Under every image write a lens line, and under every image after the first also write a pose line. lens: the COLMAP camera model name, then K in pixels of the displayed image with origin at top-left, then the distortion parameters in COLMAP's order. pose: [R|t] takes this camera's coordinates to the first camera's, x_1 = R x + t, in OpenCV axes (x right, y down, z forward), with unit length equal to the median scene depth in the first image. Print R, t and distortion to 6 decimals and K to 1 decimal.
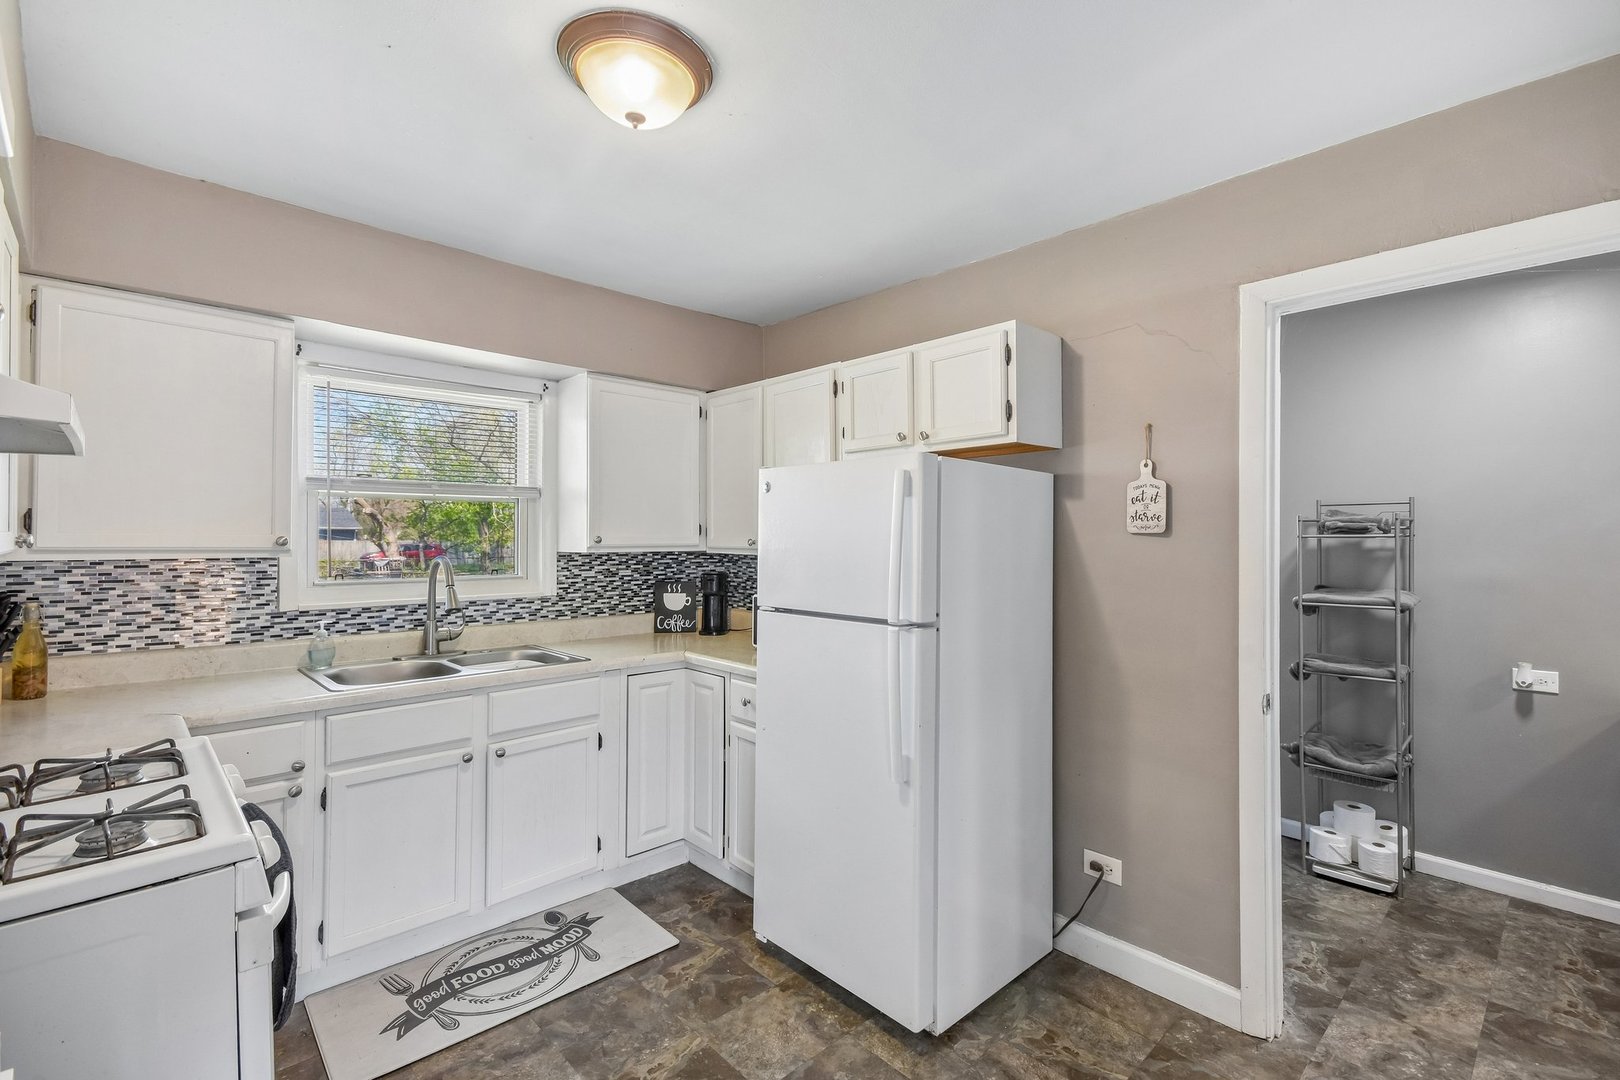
lens RADIAL K [[709.7, 0, 783.4], [0, 709.7, 525.1], [0, 0, 1]] dist [0.001766, -0.008783]
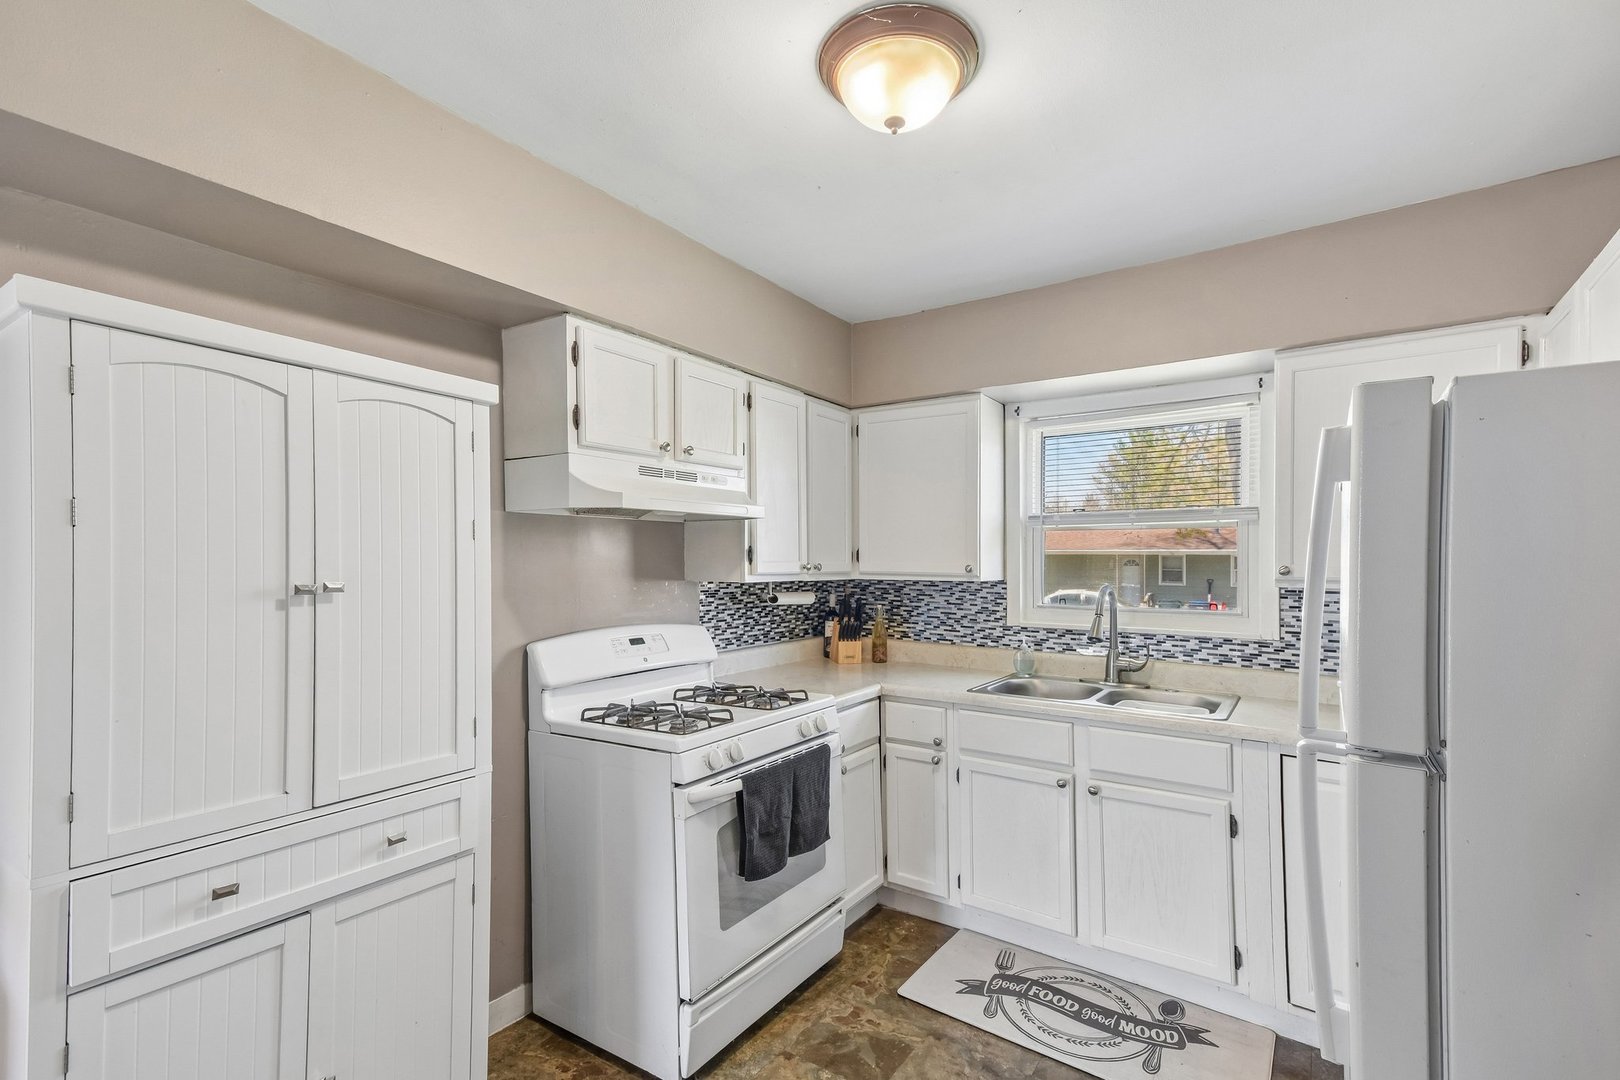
lens RADIAL K [[709.7, 0, 850.4], [0, 709.7, 569.8], [0, 0, 1]] dist [0.001766, -0.008783]
pose [[0.216286, 0.002009, -0.976328, 0.476308], [0.009579, 0.999945, 0.004180, 0.017000], [0.976283, -0.010256, 0.216255, 0.489982]]
